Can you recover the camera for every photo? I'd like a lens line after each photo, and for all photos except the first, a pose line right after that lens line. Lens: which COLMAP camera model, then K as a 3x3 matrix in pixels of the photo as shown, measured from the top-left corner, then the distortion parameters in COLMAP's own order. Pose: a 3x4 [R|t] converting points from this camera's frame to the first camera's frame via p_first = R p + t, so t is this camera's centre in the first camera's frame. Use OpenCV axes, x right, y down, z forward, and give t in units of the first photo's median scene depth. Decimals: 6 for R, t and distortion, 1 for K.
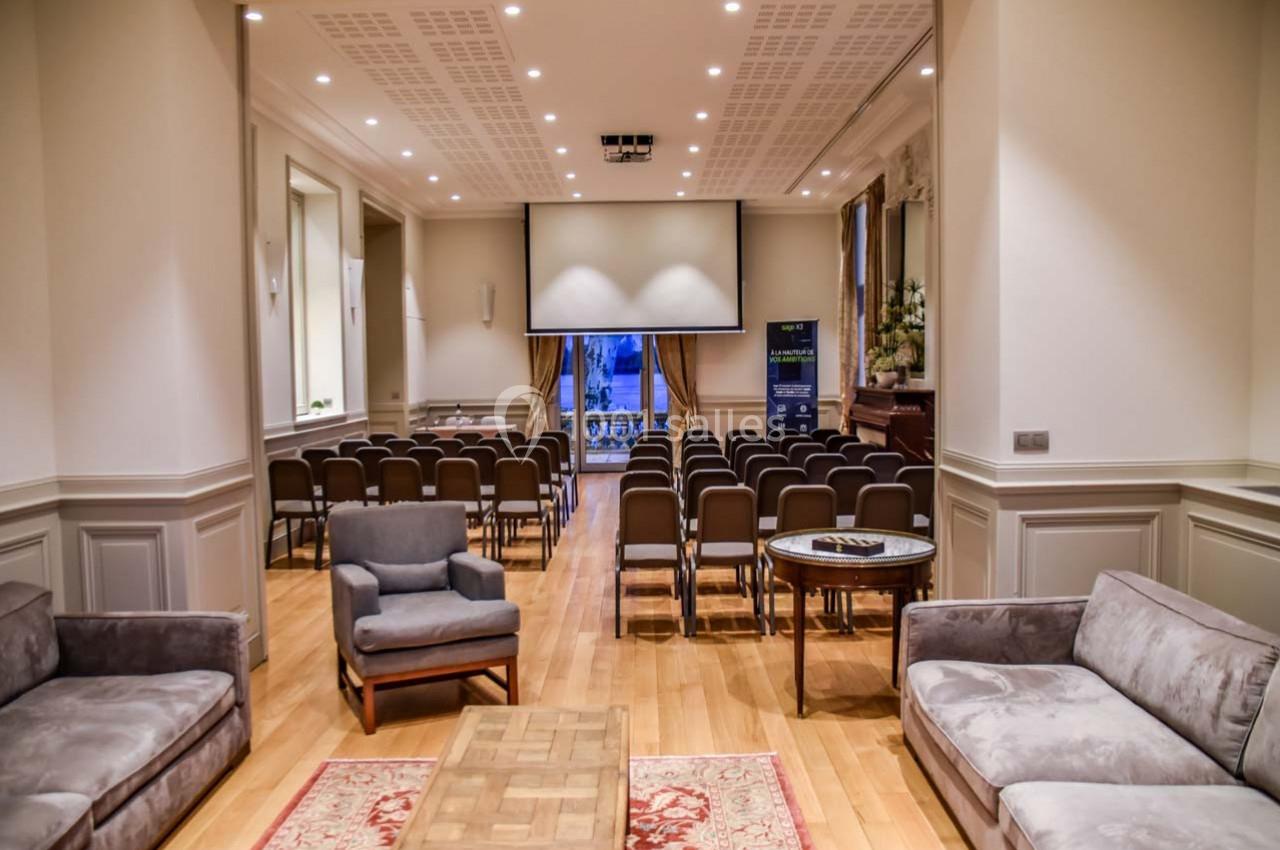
lens RADIAL K [[1039.8, 0, 640.0], [0, 1039.8, 425.0], [0, 0, 1]] dist [-0.138180, 0.151255]
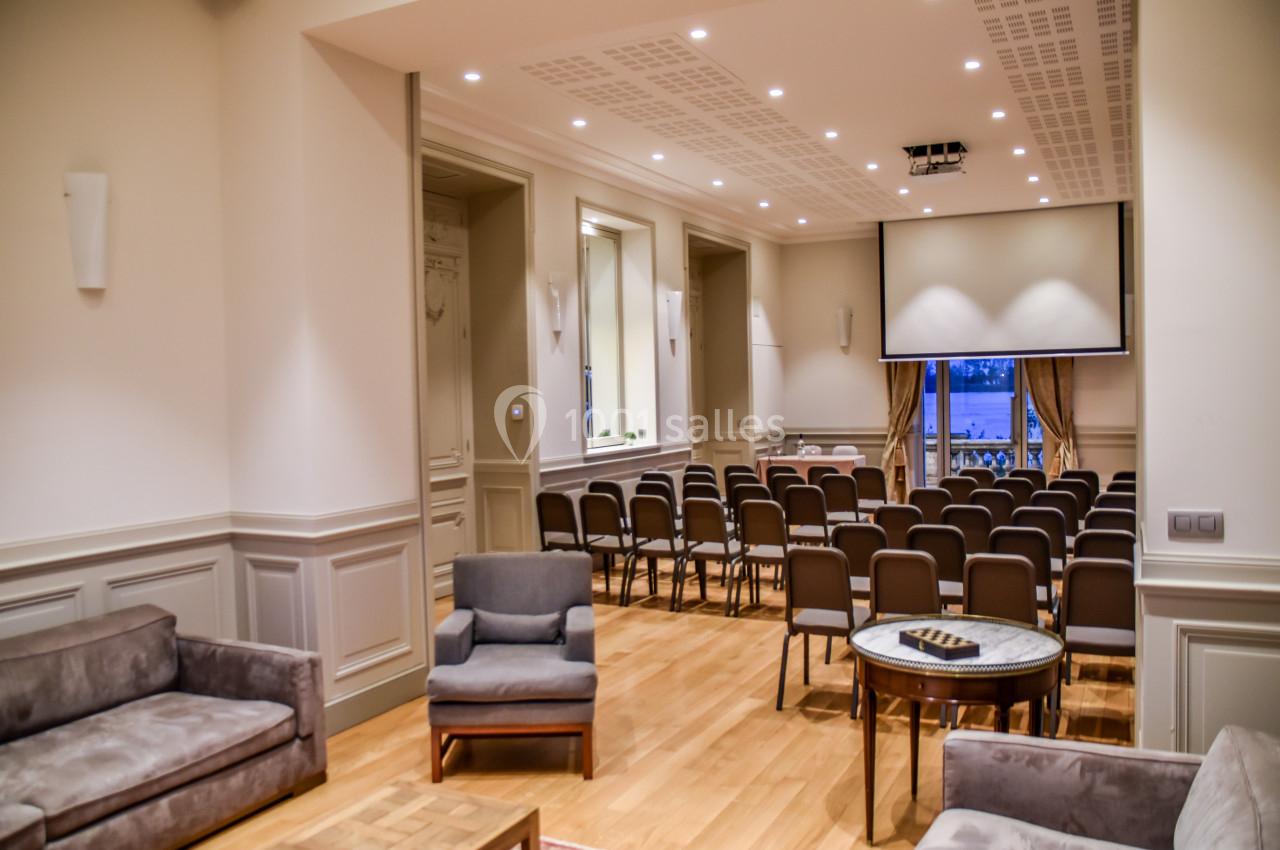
lens RADIAL K [[1039.8, 0, 640.0], [0, 1039.8, 425.0], [0, 0, 1]] dist [-0.138180, 0.151255]
pose [[0.891706, 0.008704, -0.452532, 0.272966], [-0.015469, 0.999817, -0.011253, -0.031741], [0.452352, 0.017035, 0.891677, 0.136127]]
